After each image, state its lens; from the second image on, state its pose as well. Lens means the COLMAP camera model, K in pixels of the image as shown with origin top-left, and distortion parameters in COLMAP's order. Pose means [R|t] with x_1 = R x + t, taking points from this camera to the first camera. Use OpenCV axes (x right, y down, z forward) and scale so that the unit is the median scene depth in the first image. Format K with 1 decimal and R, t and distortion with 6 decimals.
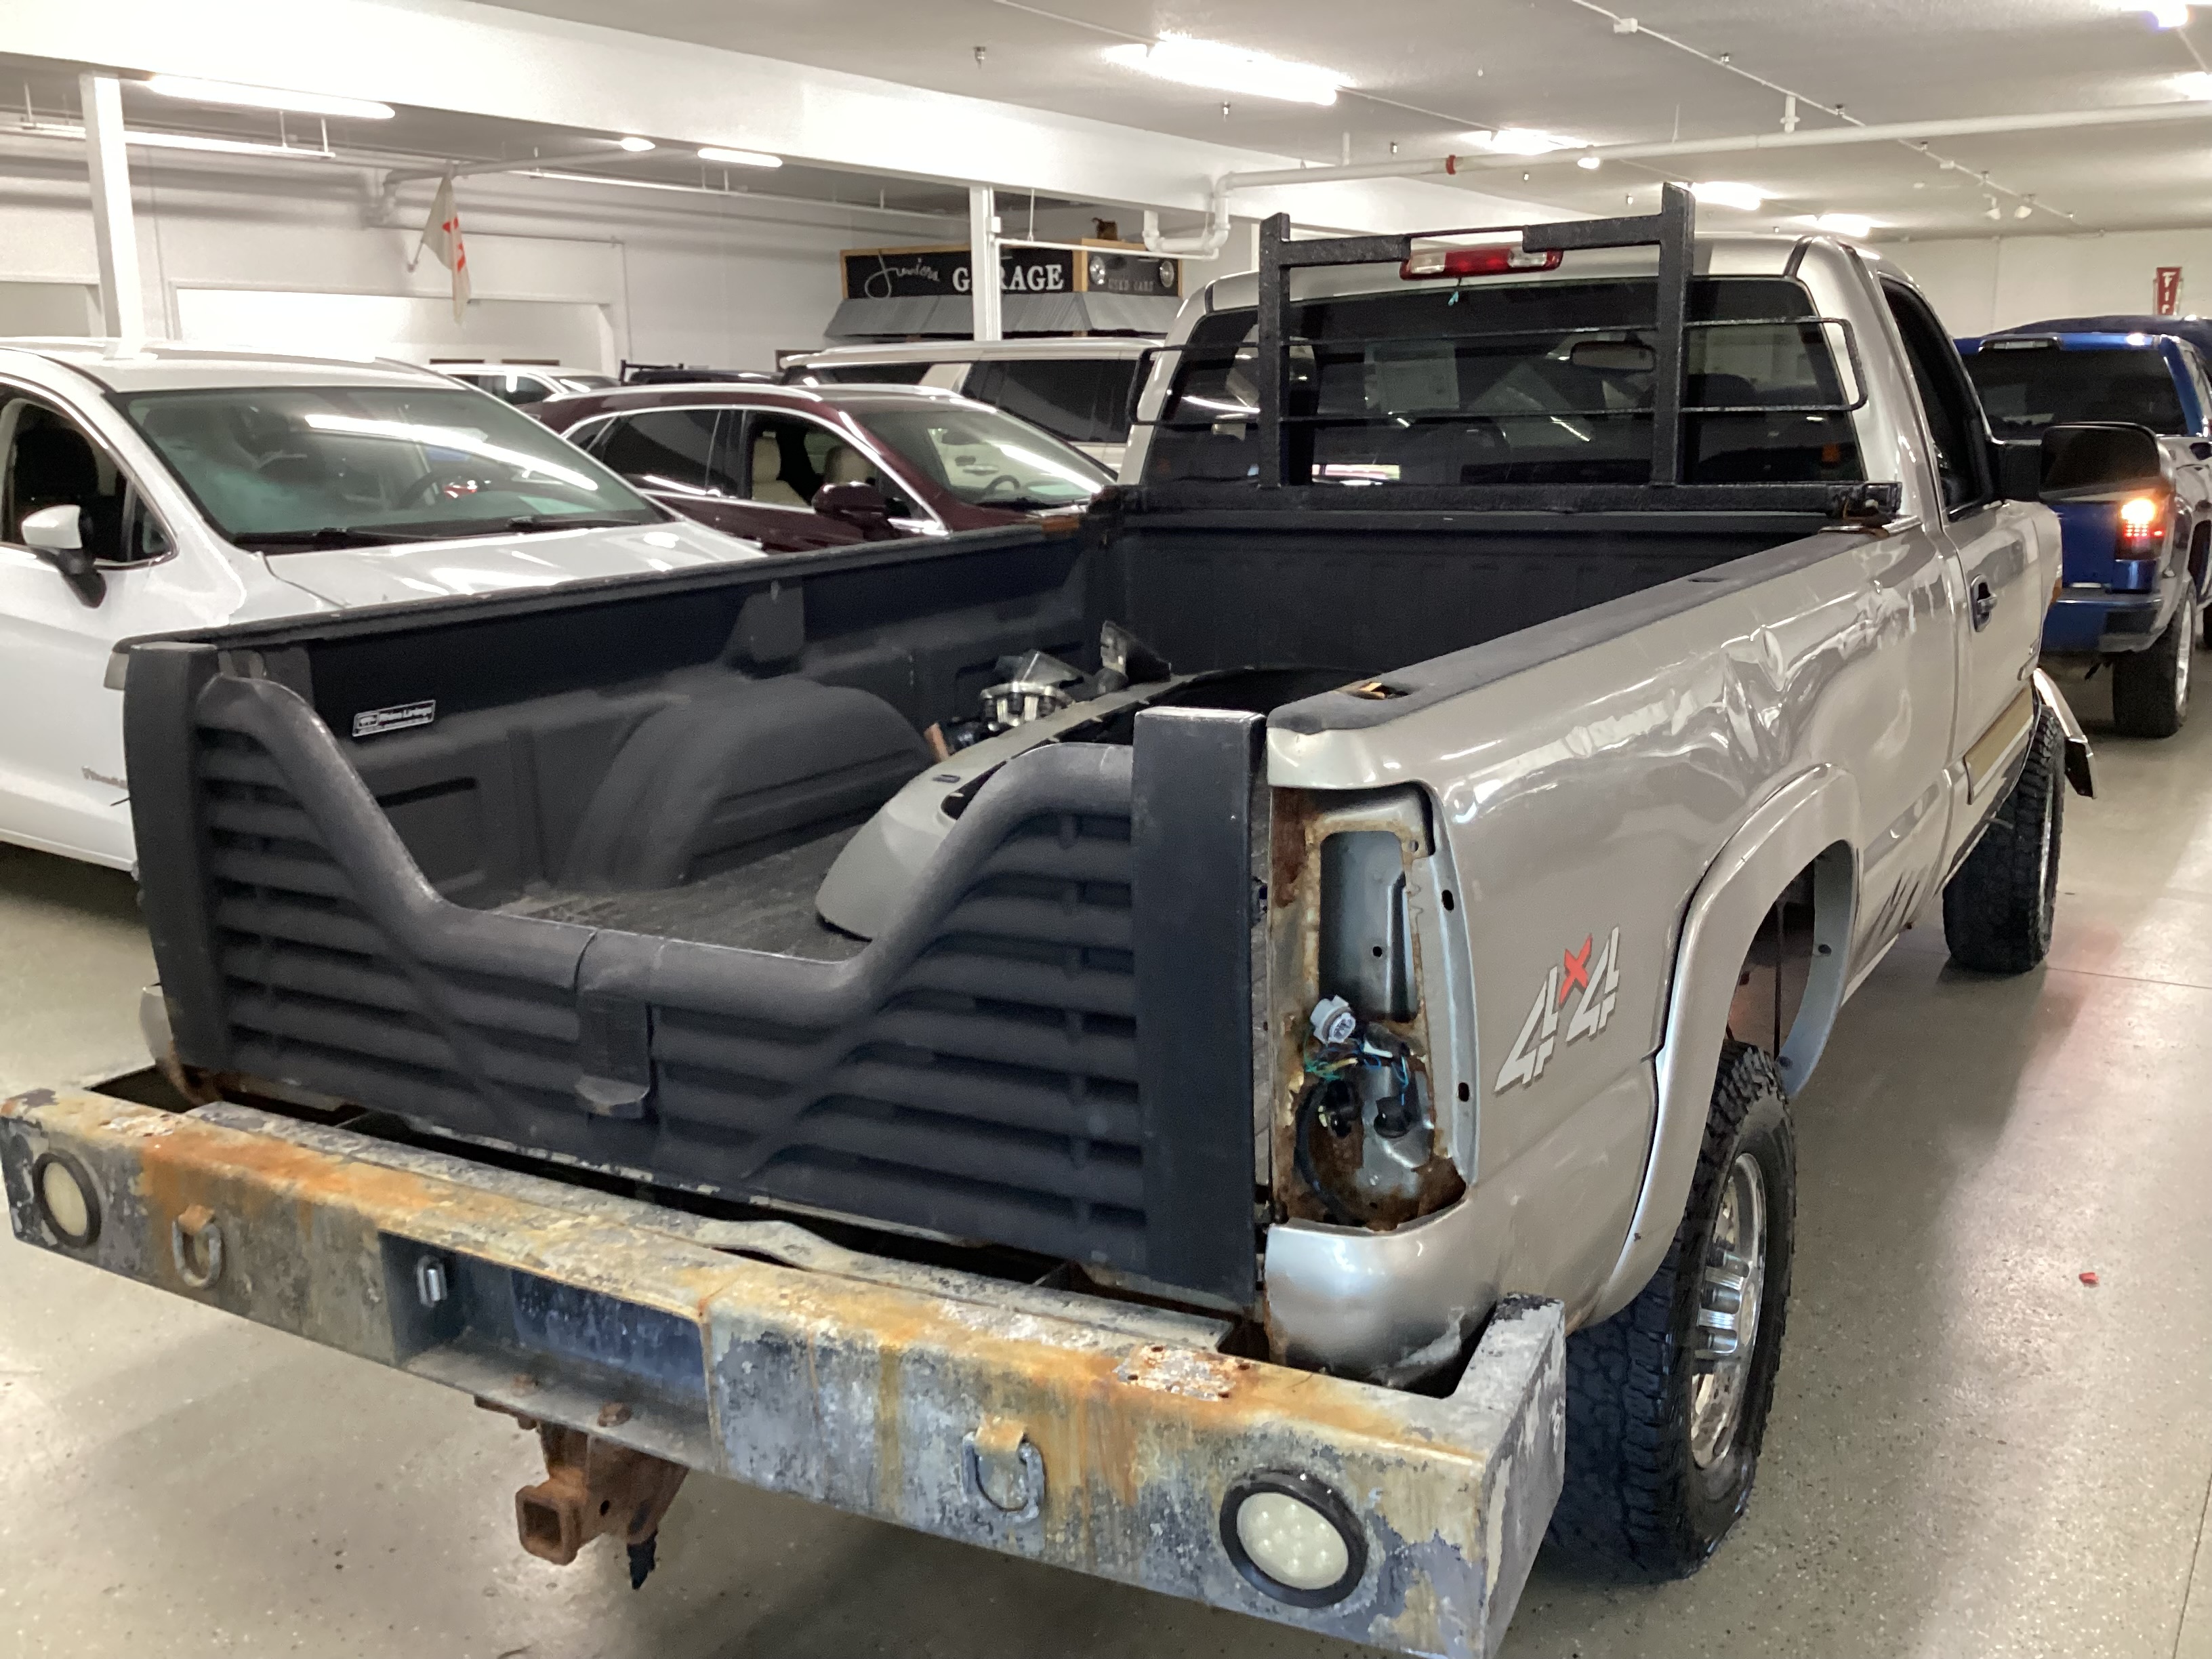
lens RADIAL K [[1968.4, 0, 1106.0], [0, 1968.4, 829.5], [0, 0, 1]] dist [0.108229, -0.258447]
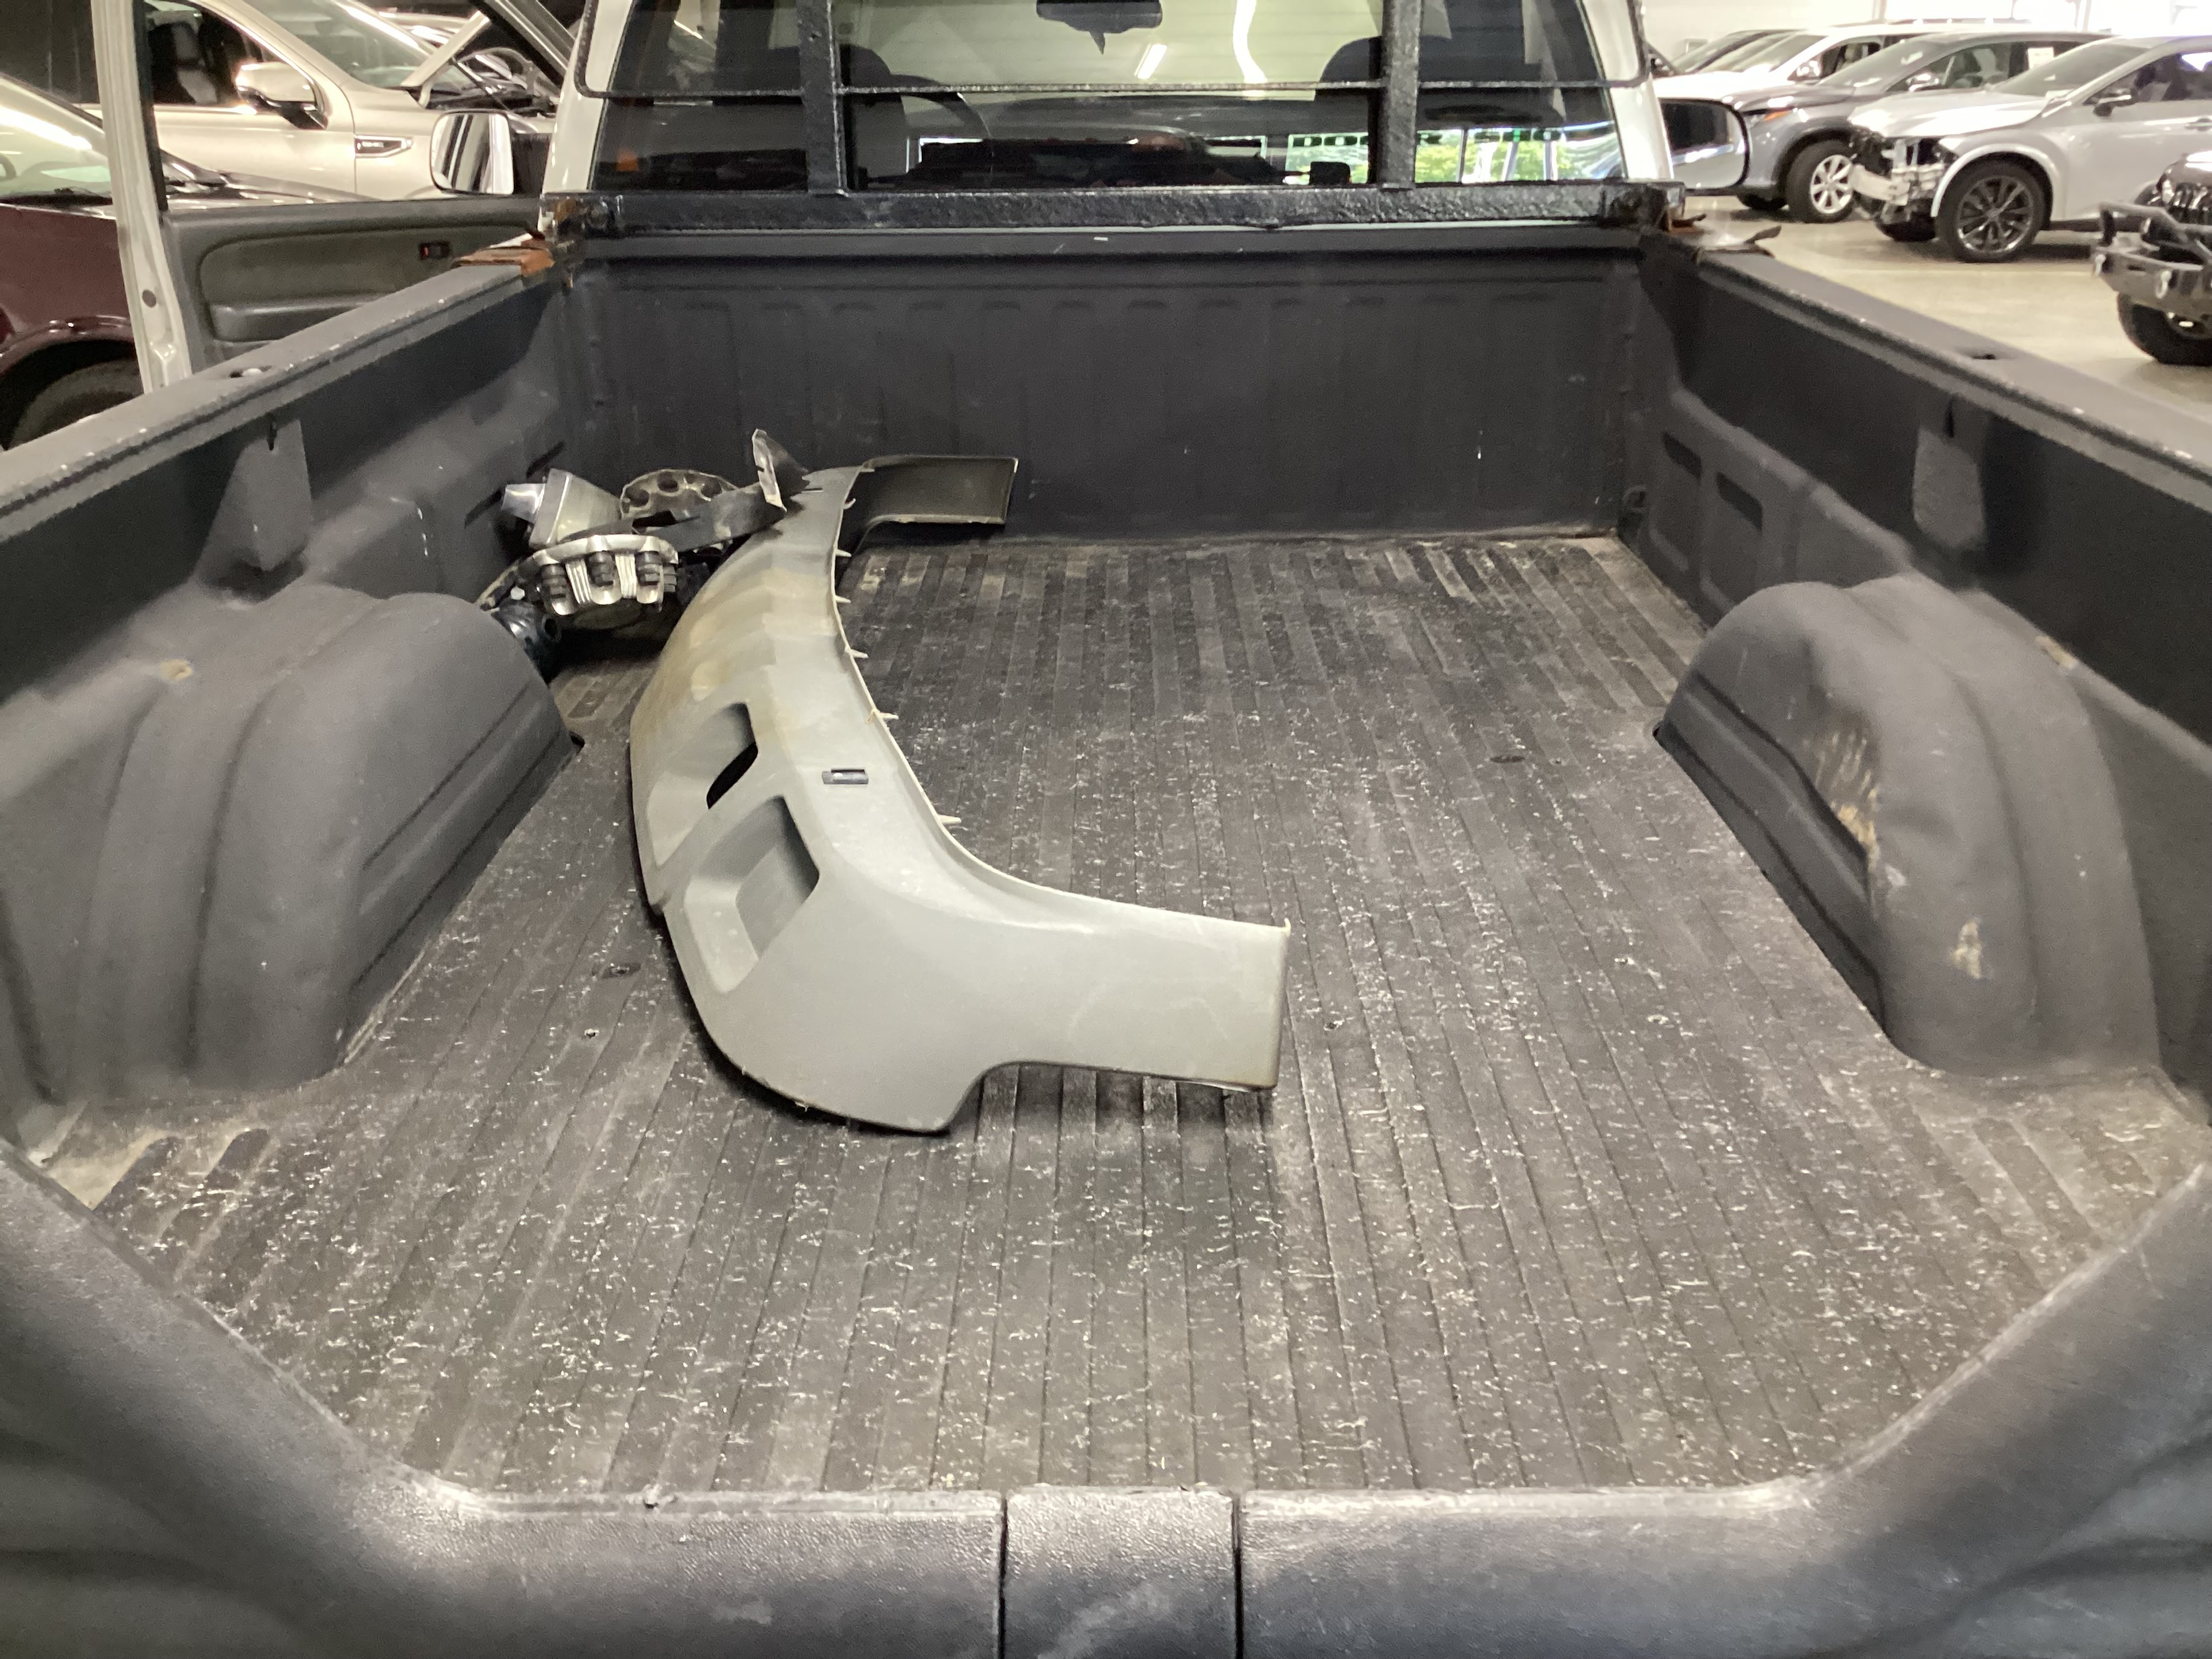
lens RADIAL K [[2015.9, 0, 1106.0], [0, 2015.9, 829.5], [0, 0, 1]] dist [0.014737, 0.006259]
pose [[0.857873, -0.174839, 0.483203, -0.388391], [0.095459, 0.978192, 0.184466, -0.143205], [-0.504918, -0.112122, 0.855855, 0.601330]]
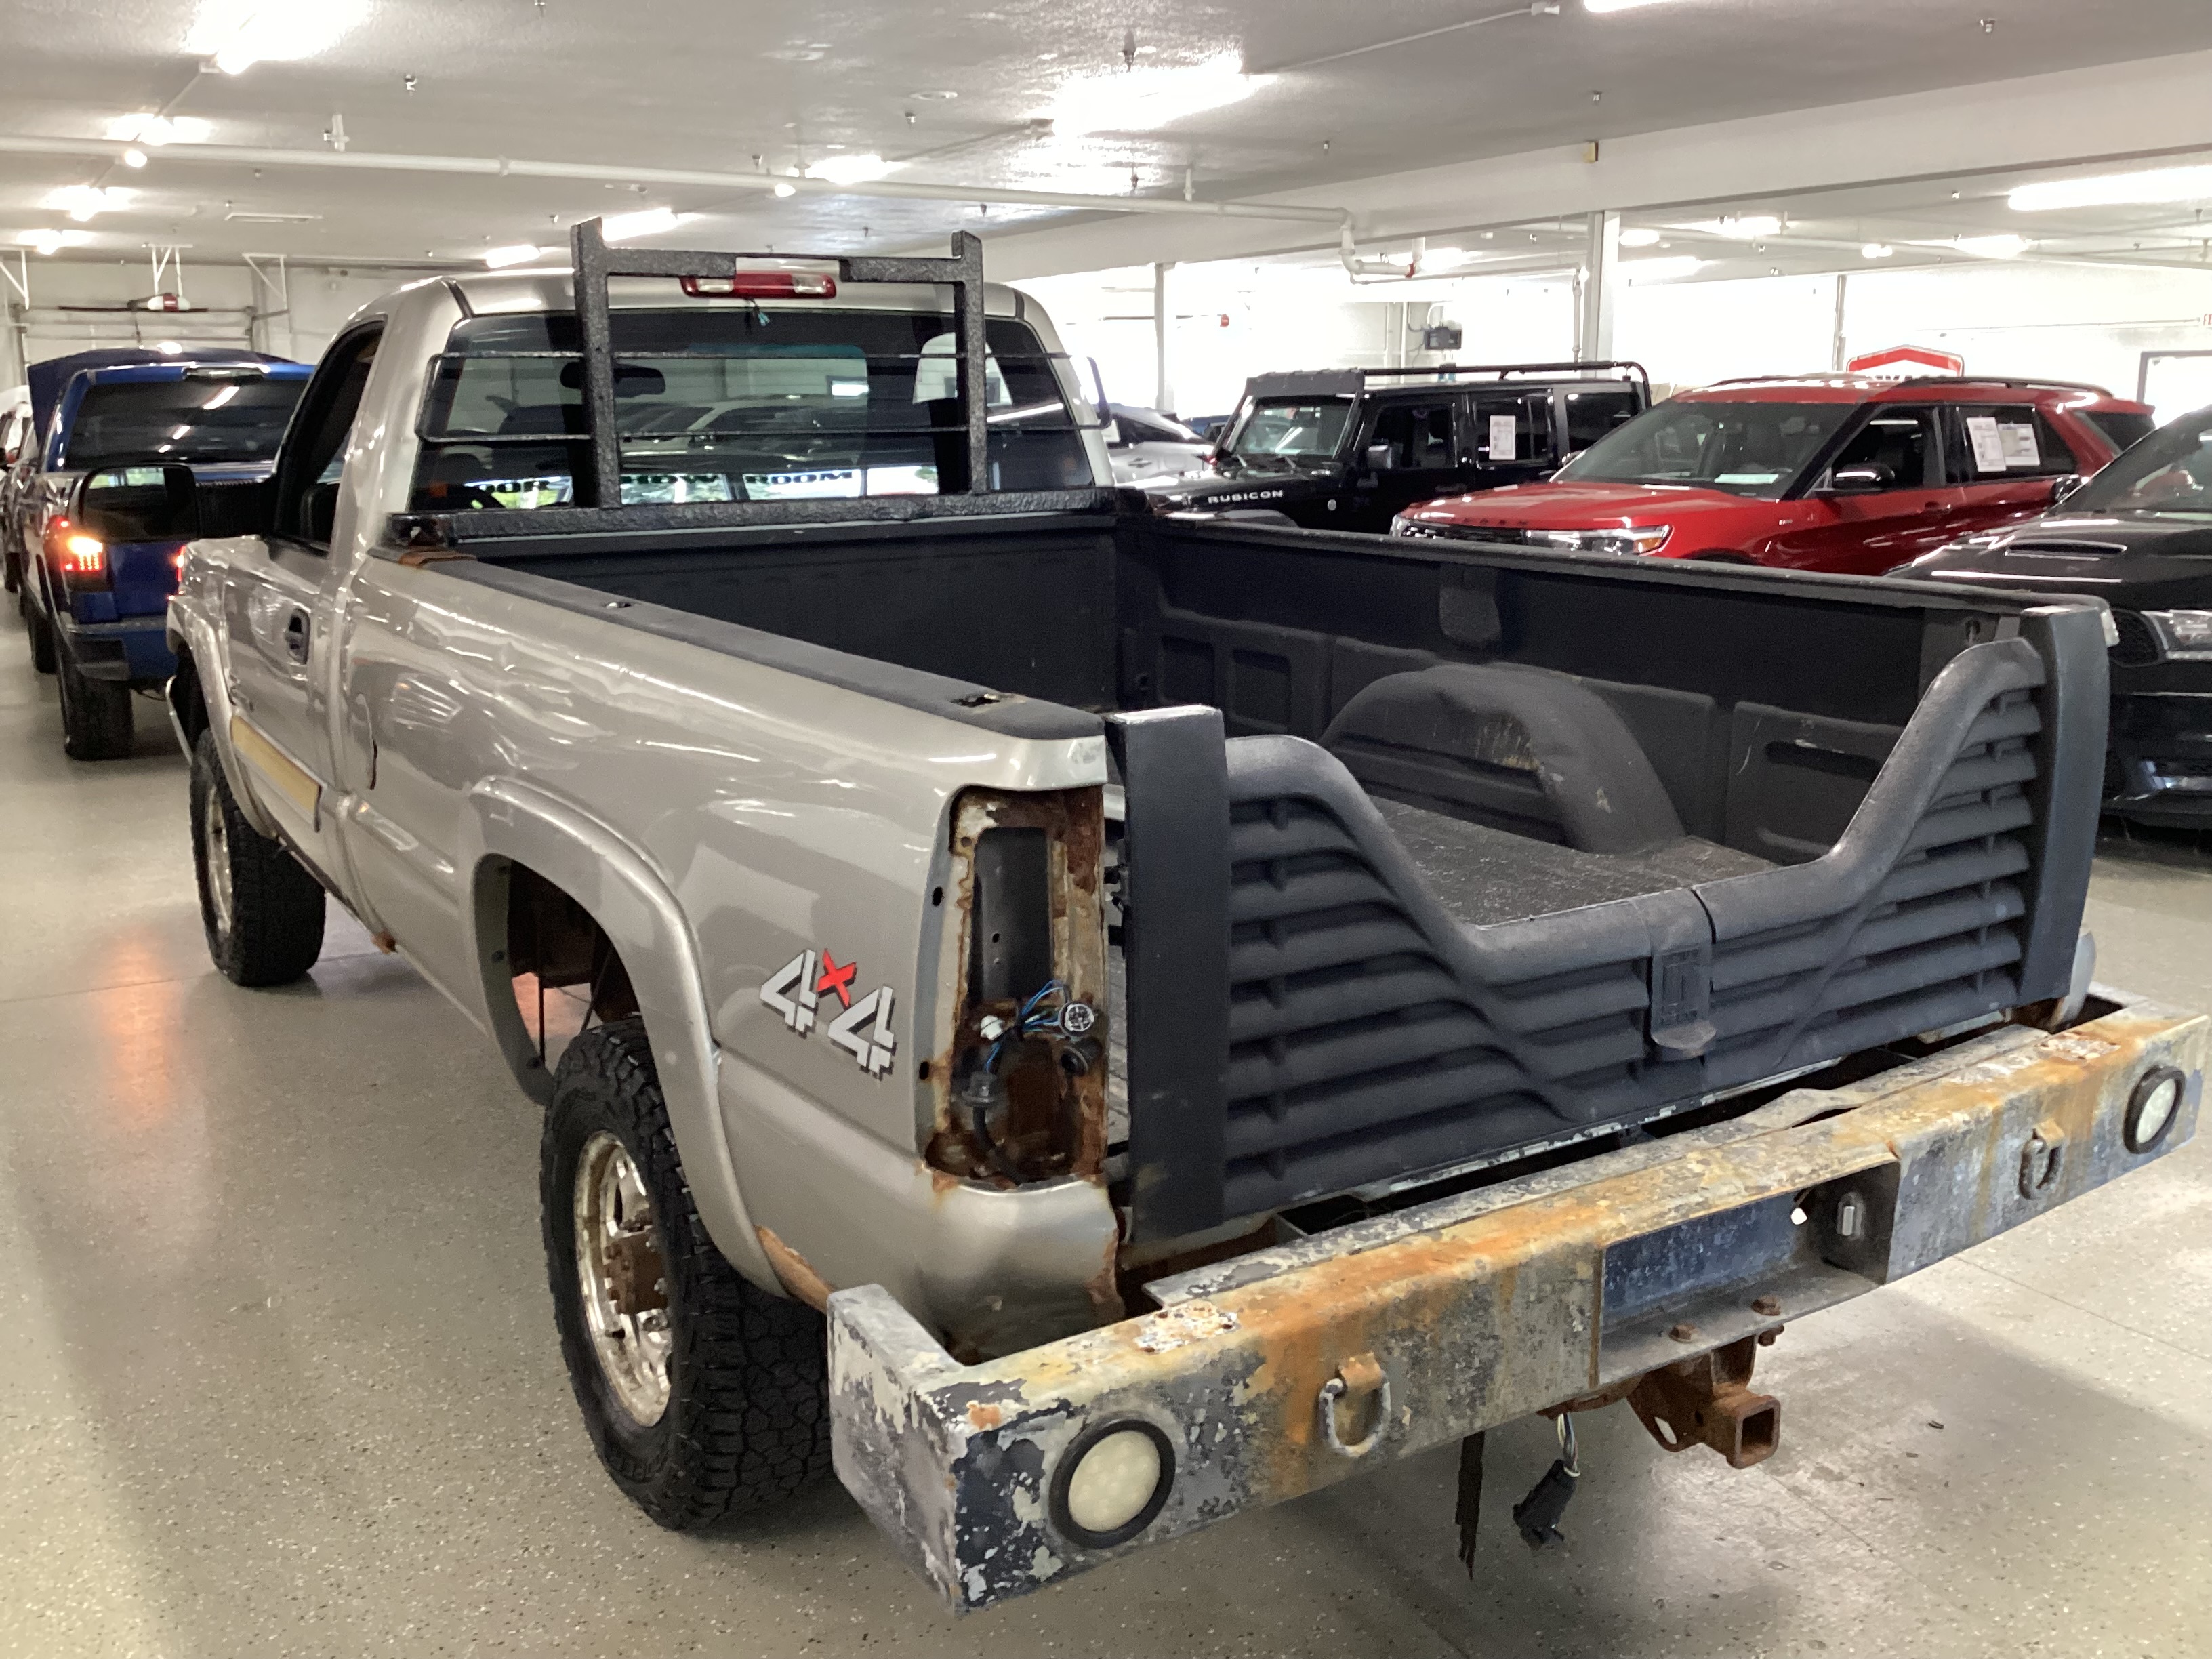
lens RADIAL K [[1968.4, 0, 1106.0], [0, 1968.4, 829.5], [0, 0, 1]] dist [0.108229, -0.258447]
pose [[0.462595, -0.172904, 0.869546, -1.204466], [0.182178, 0.978406, 0.097632, -0.133058], [-0.867650, 0.113248, 0.484105, 0.658100]]
